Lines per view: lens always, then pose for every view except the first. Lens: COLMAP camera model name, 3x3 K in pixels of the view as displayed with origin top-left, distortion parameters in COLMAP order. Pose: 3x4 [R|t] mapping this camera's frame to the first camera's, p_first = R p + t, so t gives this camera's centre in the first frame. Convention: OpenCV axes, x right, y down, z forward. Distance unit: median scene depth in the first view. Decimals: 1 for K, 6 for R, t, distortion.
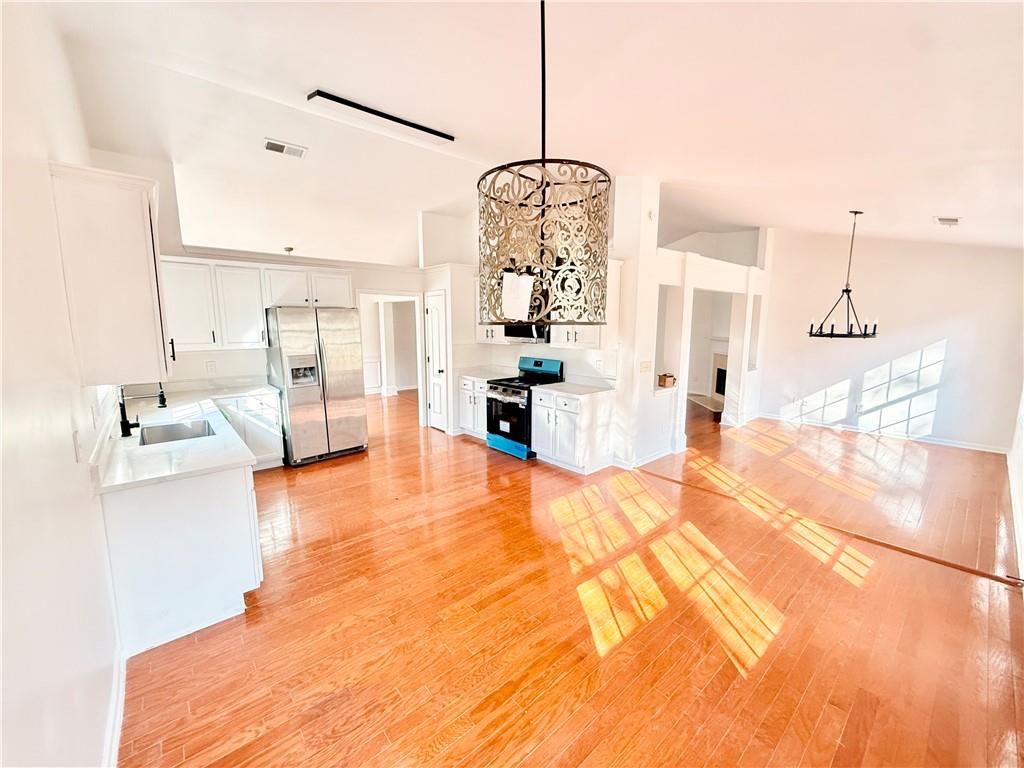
lens RADIAL K [[410.9, 0, 504.9], [0, 410.9, 381.3], [0, 0, 1]] dist [0.000526, 0.000093]
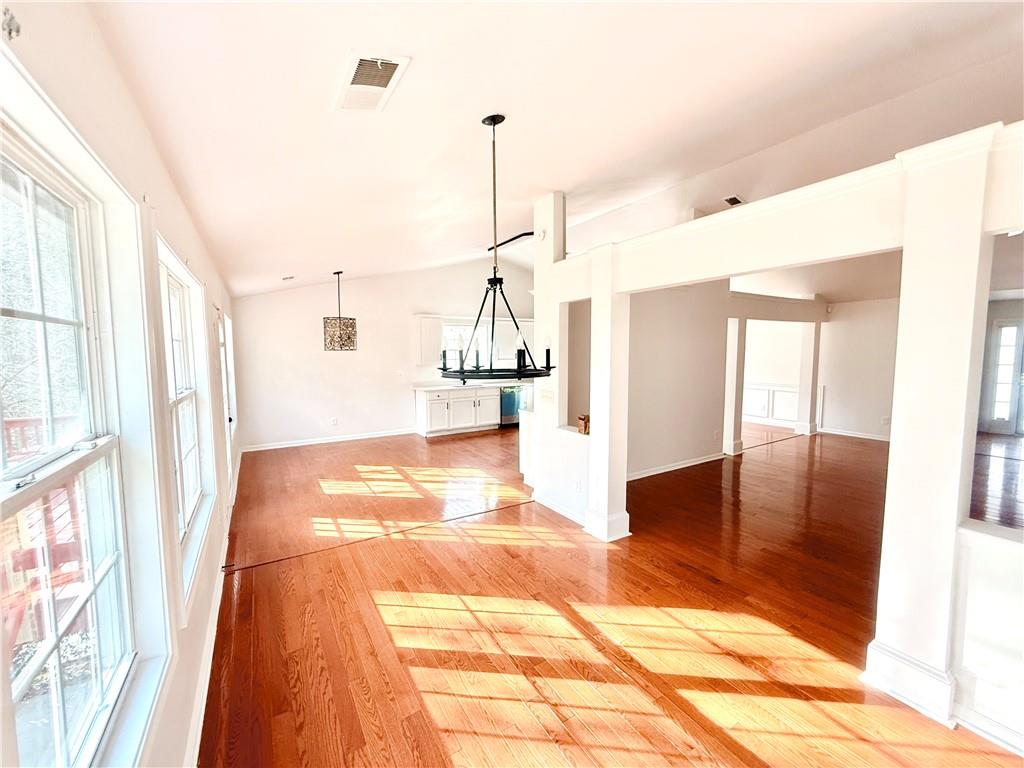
lens RADIAL K [[410.9, 0, 511.9], [0, 410.9, 382.9], [0, 0, 1]] dist [0.000526, 0.000093]
pose [[-0.150901, 0.080080, -0.985300, 1.835188], [-0.131814, 0.986183, 0.100339, -0.212823], [0.979721, 0.145017, -0.138260, 1.542382]]
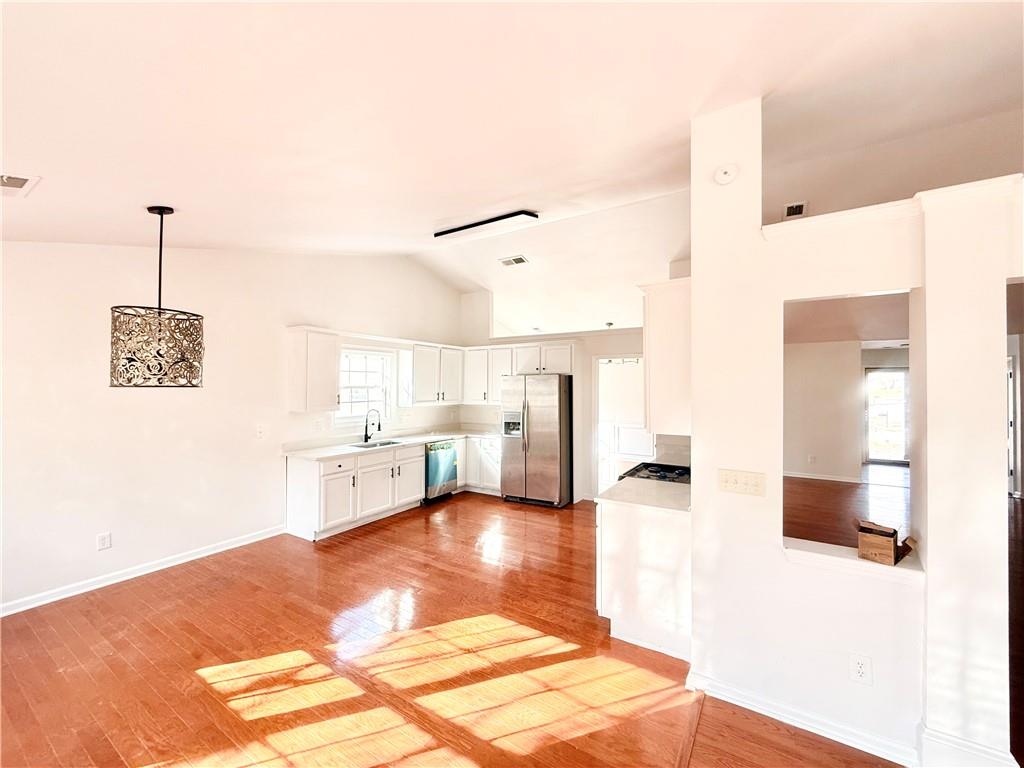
lens RADIAL K [[410.9, 0, 514.5], [0, 410.9, 384.0], [0, 0, 1]] dist [0.000526, 0.000093]
pose [[0.299100, -0.007413, -0.954193, 1.043008], [-0.136515, 0.989351, -0.050478, -0.125786], [0.944406, 0.145359, 0.294903, 0.896998]]
